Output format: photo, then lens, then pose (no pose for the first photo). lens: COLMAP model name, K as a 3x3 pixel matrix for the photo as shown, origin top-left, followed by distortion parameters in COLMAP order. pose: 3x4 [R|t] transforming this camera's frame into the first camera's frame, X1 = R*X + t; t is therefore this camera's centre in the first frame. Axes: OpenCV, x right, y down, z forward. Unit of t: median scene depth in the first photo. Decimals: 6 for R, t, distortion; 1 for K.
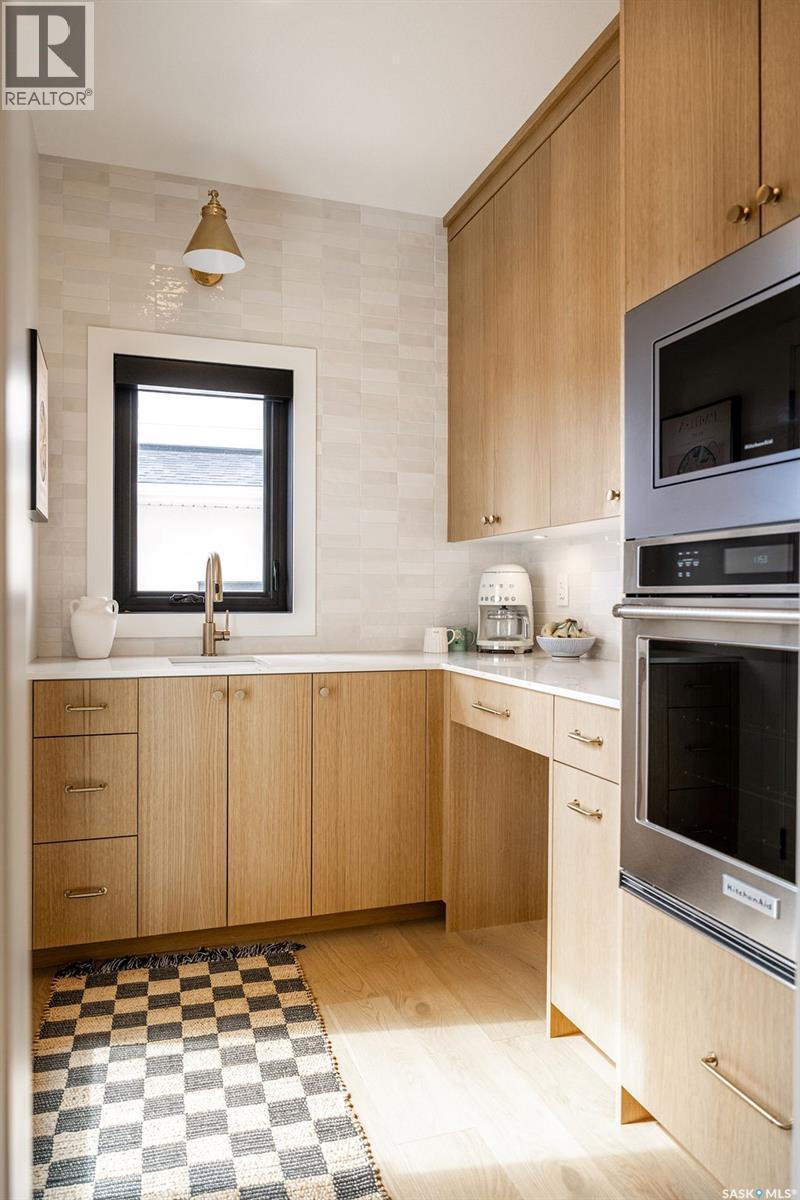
lens RADIAL K [[831.7, 0, 400.0], [0, 831.7, 600.0], [0, 0, 1]] dist [-0.006763, 0.000374]
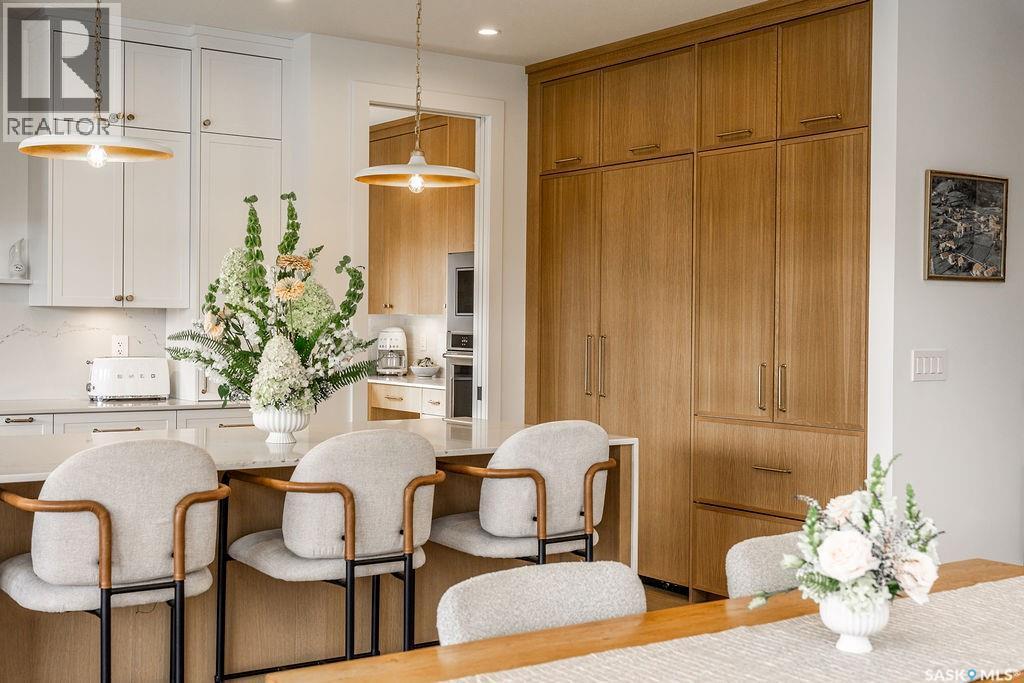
lens RADIAL K [[1235.9, 0, 481.2], [0, 1235.9, 338.4], [0, 0, 1]] dist [0.006405, 0.022091]
pose [[0.968127, 0.004567, 0.250419, -0.370910], [-0.007271, 0.999925, 0.009872, -0.047652], [-0.250355, -0.011378, 0.968087, -1.707556]]
